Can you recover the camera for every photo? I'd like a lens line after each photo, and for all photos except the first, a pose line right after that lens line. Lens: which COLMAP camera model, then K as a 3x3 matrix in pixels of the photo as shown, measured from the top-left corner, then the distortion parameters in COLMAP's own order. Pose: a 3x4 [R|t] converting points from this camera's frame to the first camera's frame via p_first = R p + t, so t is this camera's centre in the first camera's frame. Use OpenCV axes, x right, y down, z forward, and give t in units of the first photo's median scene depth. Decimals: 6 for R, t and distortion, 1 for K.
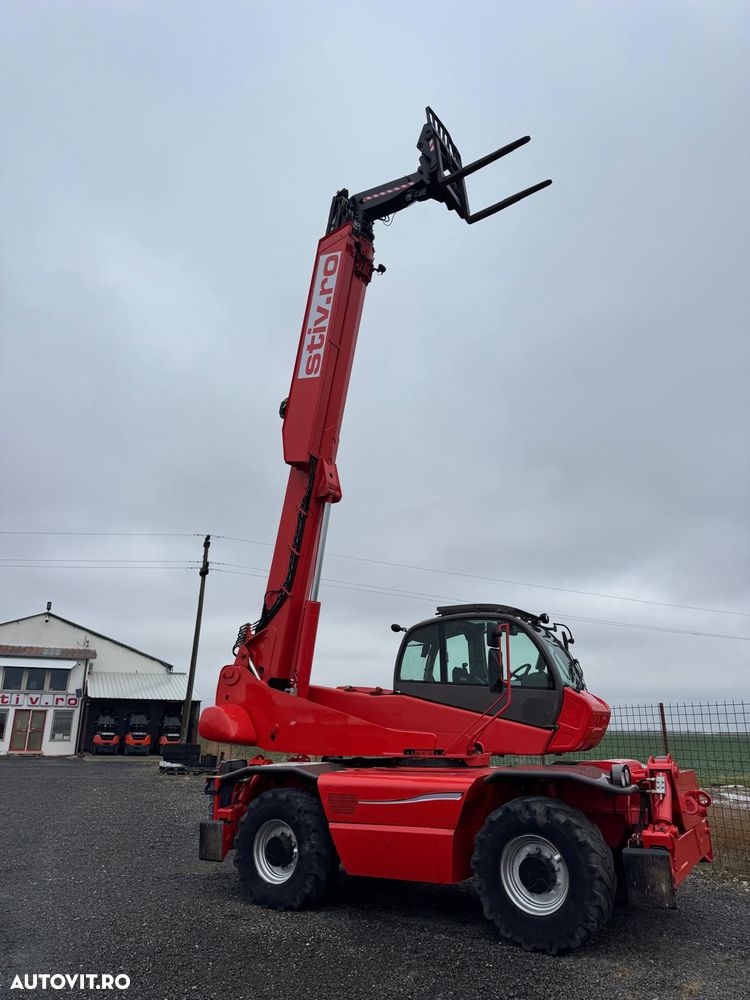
lens RADIAL K [[668.8, 0, 387.9], [0, 668.8, 500.1], [0, 0, 1]] dist [0.138352, -0.205411]
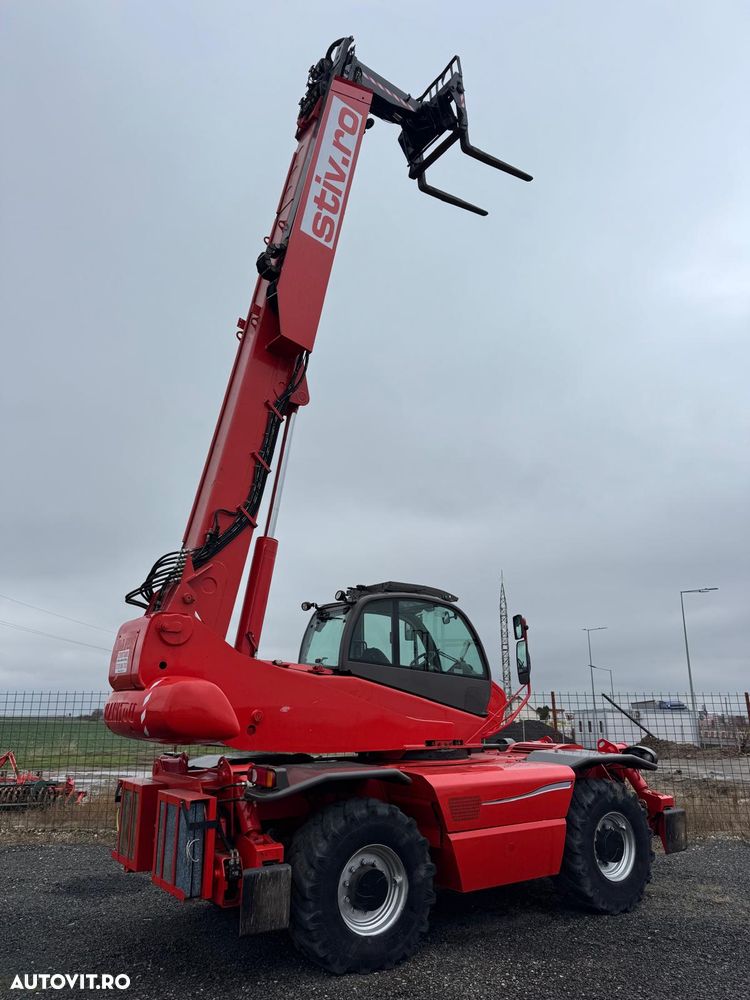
lens RADIAL K [[675.8, 0, 375.0], [0, 675.8, 500.0], [0, 0, 1]] dist [0.059540, -0.068239]
pose [[0.436384, 0.268396, 0.858797, -0.832467], [-0.290639, 0.945354, -0.147764, 0.223895], [-0.851527, -0.185118, 0.490543, 0.686777]]
